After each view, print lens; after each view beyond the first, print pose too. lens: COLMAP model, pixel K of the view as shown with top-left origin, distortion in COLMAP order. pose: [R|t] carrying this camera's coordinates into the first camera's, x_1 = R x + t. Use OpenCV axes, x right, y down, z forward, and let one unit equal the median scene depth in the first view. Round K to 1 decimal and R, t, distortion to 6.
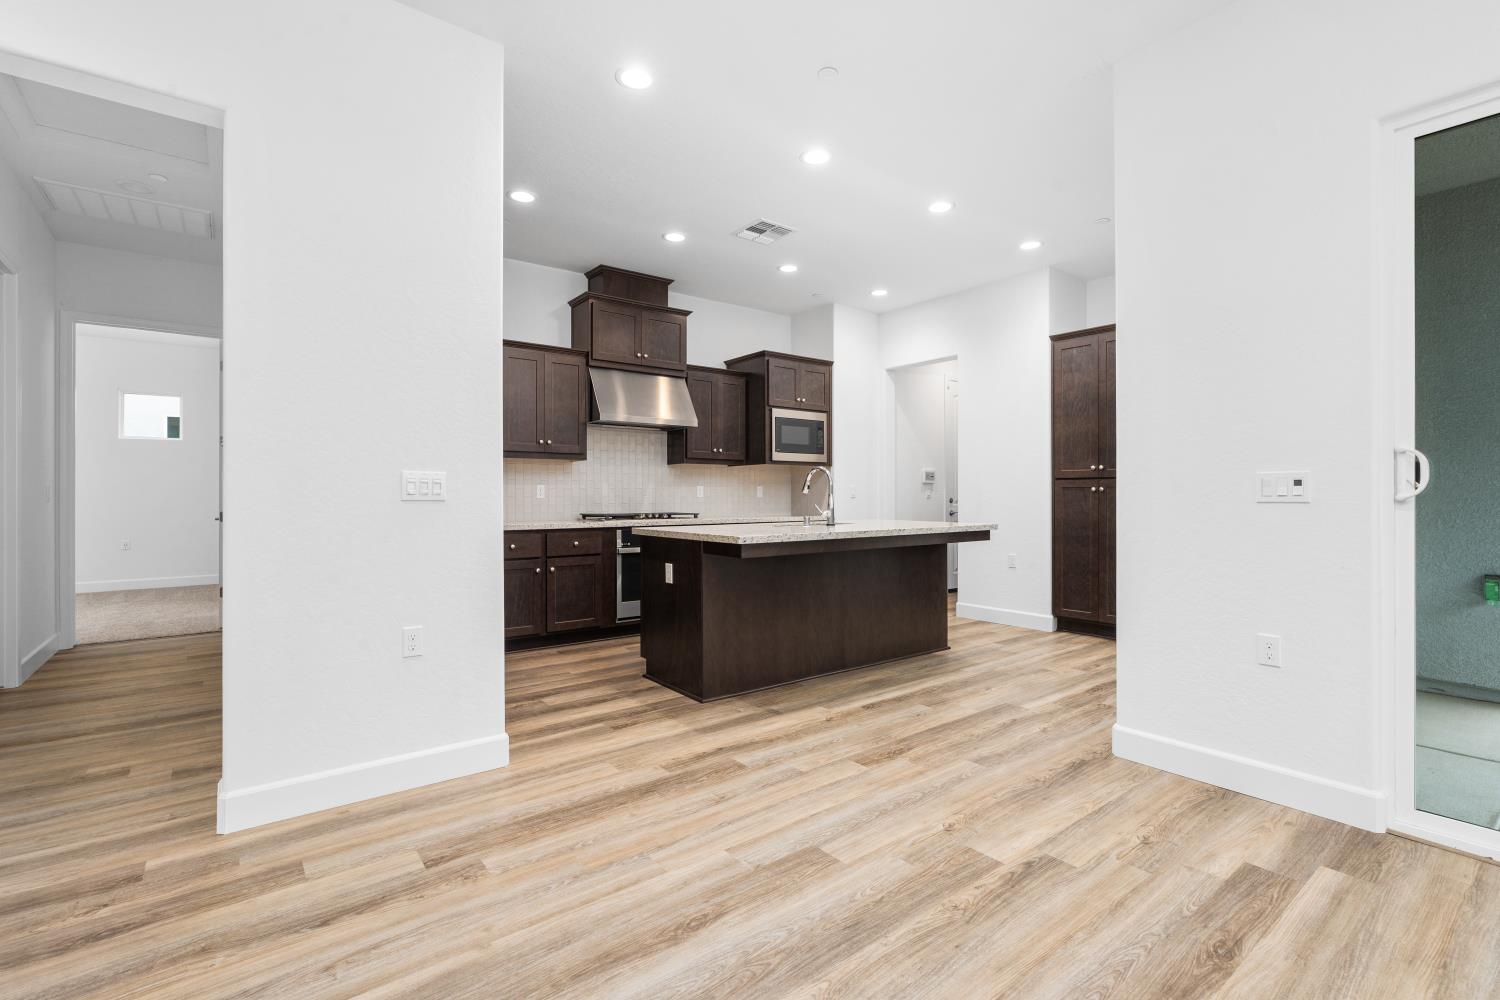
lens RADIAL K [[680.1, 0, 749.1], [0, 680.1, 495.1], [0, 0, 1]] dist [-0.000255, 0.000769]
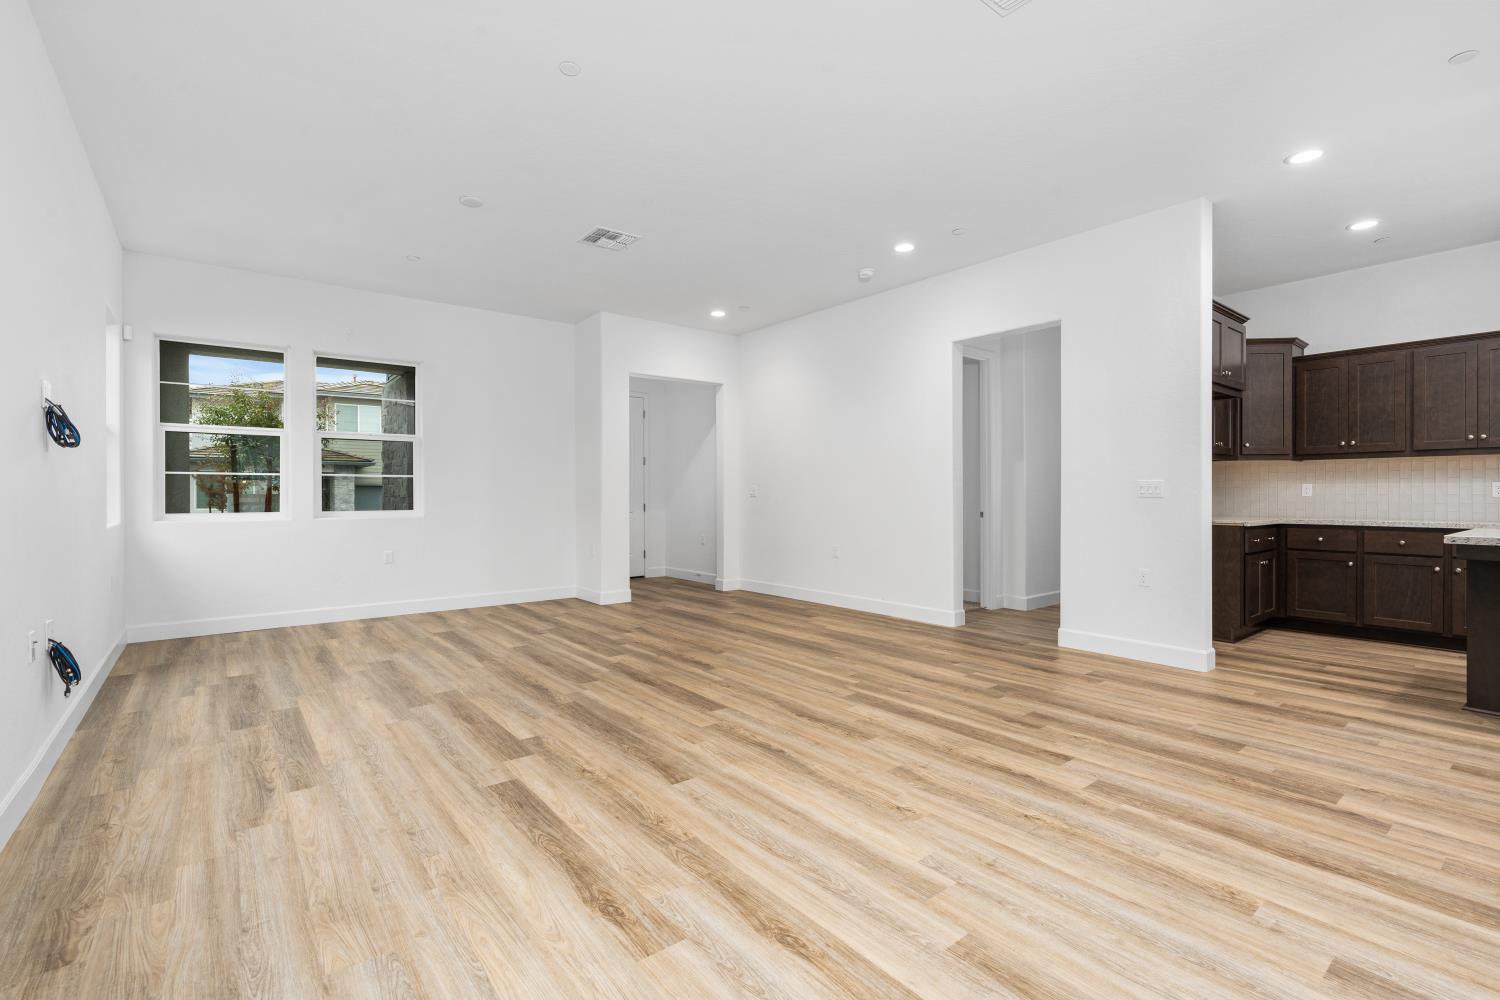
lens RADIAL K [[680.1, 0, 749.1], [0, 680.1, 495.7], [0, 0, 1]] dist [-0.000255, 0.000769]
pose [[0.012739, 0.007678, -0.999889, 1.557371], [0.002317, 0.999968, 0.007708, -0.012750], [0.999916, -0.002415, 0.012721, -0.046413]]
